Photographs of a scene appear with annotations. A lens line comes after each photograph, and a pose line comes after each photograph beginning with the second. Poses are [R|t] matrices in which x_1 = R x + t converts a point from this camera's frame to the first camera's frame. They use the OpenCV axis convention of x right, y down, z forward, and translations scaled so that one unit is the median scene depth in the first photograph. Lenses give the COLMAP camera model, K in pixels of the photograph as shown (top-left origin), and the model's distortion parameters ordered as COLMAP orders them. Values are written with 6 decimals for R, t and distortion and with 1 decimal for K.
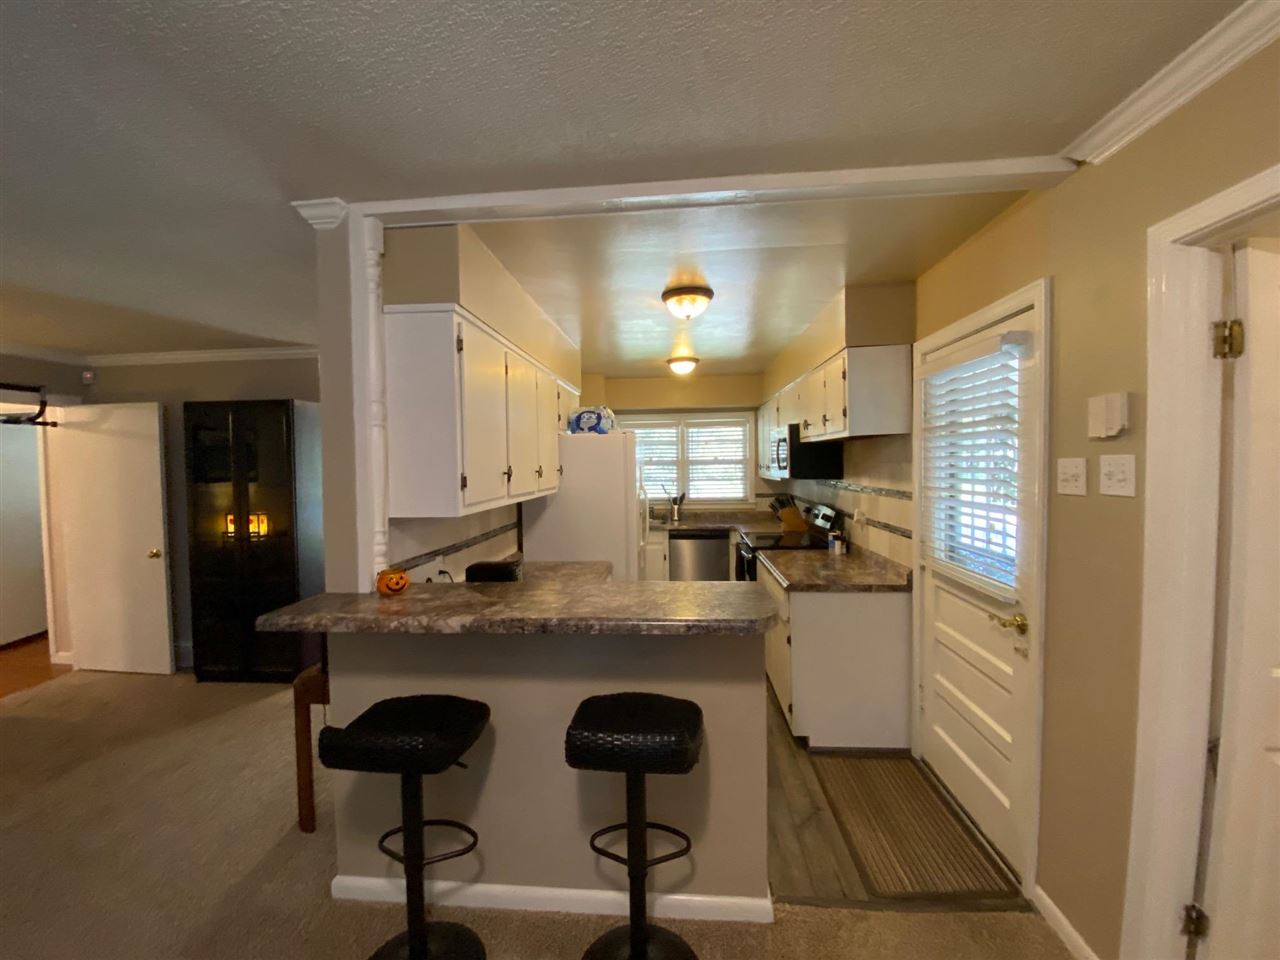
lens RADIAL K [[519.5, 0, 640.9], [0, 519.5, 478.3], [0, 0, 1]] dist [0.010656, -0.016497]
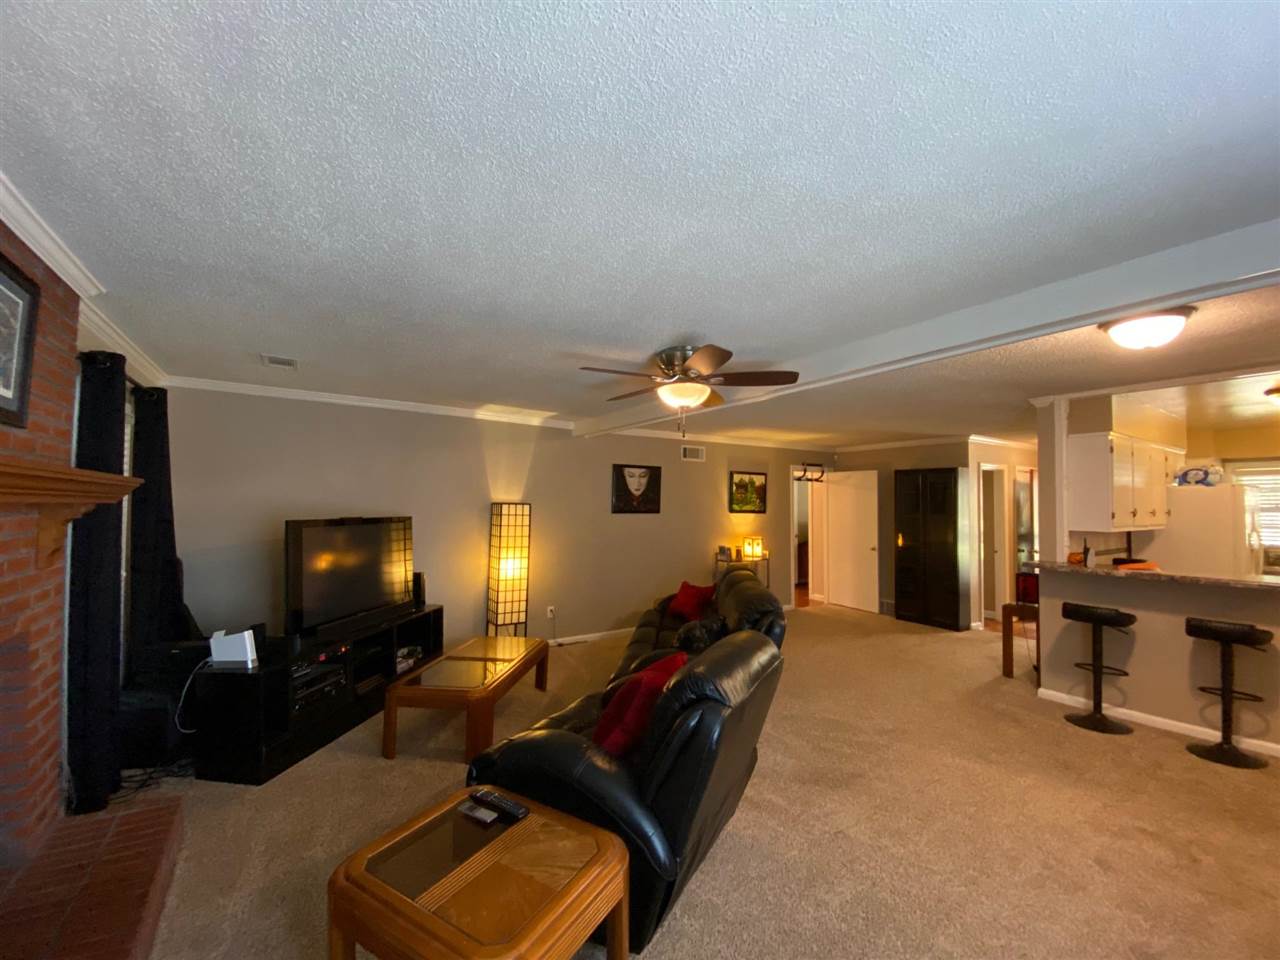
lens RADIAL K [[519.5, 0, 633.7], [0, 519.5, 478.1], [0, 0, 1]] dist [0.010656, -0.016497]
pose [[0.601117, -0.014080, -0.799037, 0.085257], [-0.045855, 0.997590, -0.052076, 0.028346], [0.797845, 0.067943, 0.599022, -0.937176]]
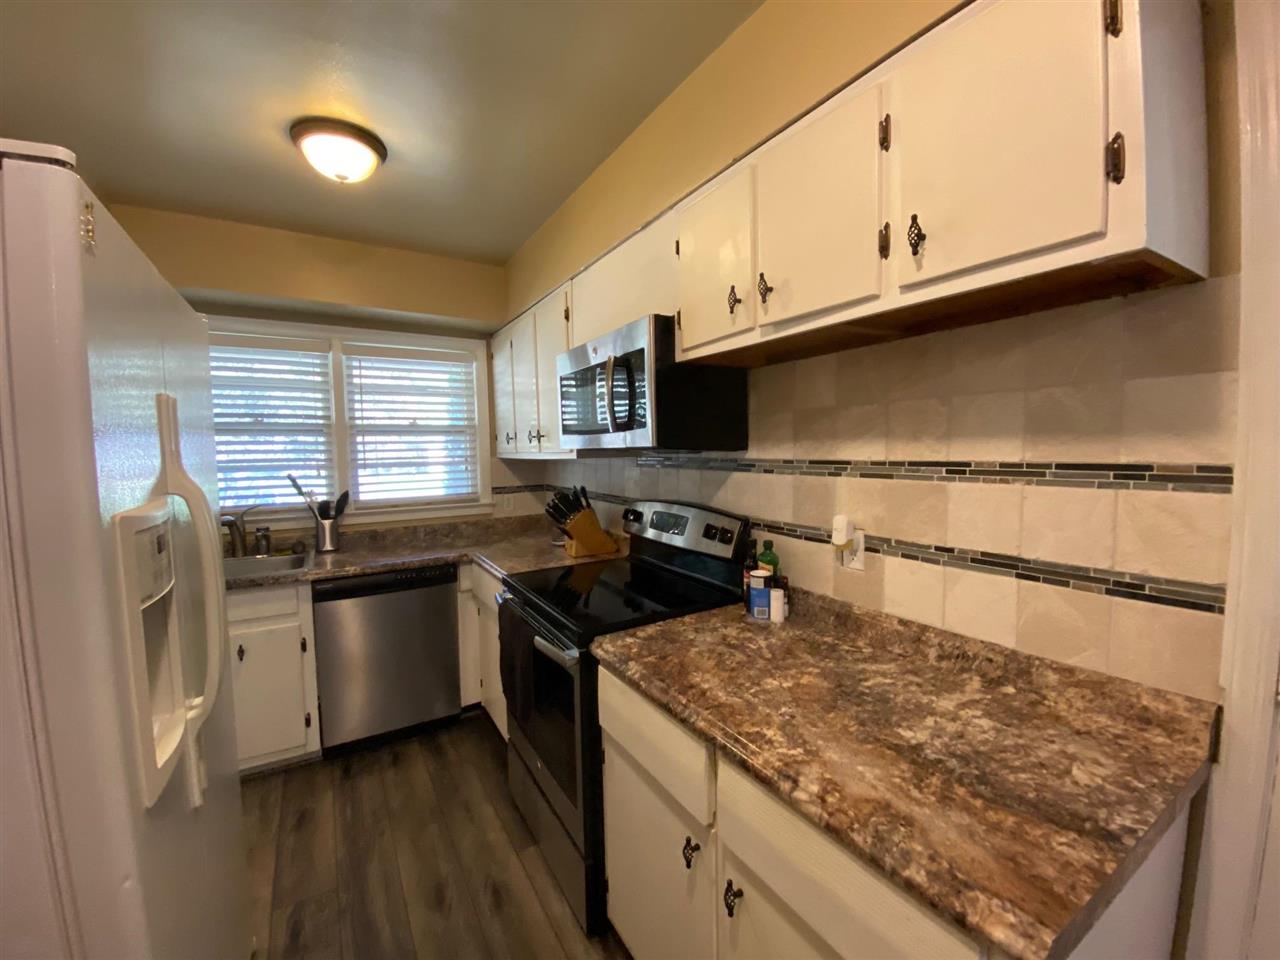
lens RADIAL K [[519.5, 0, 638.9], [0, 519.5, 477.4], [0, 0, 1]] dist [0.010656, -0.016497]
pose [[0.813718, -0.031172, 0.580423, 0.039020], [0.020453, 0.999478, 0.025004, 0.014067], [-0.580900, -0.008475, 0.813931, 0.712493]]
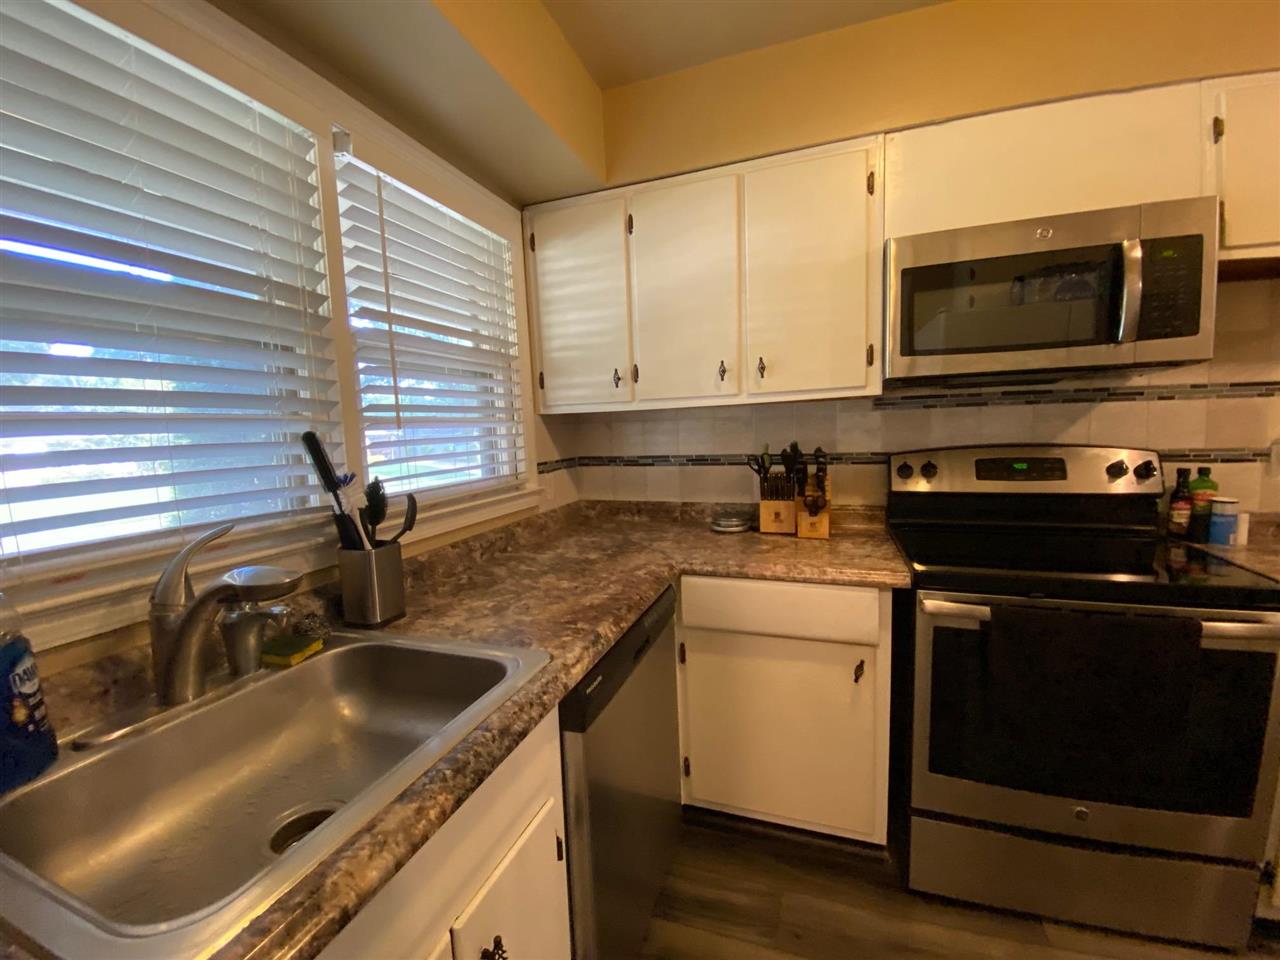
lens RADIAL K [[519.5, 0, 634.6], [0, 519.5, 479.5], [0, 0, 1]] dist [0.010656, -0.016497]
pose [[-0.958996, 0.028249, 0.282009, 0.131944], [0.067526, 0.989140, 0.130545, 0.028031], [-0.275259, 0.144235, -0.950489, 1.258491]]
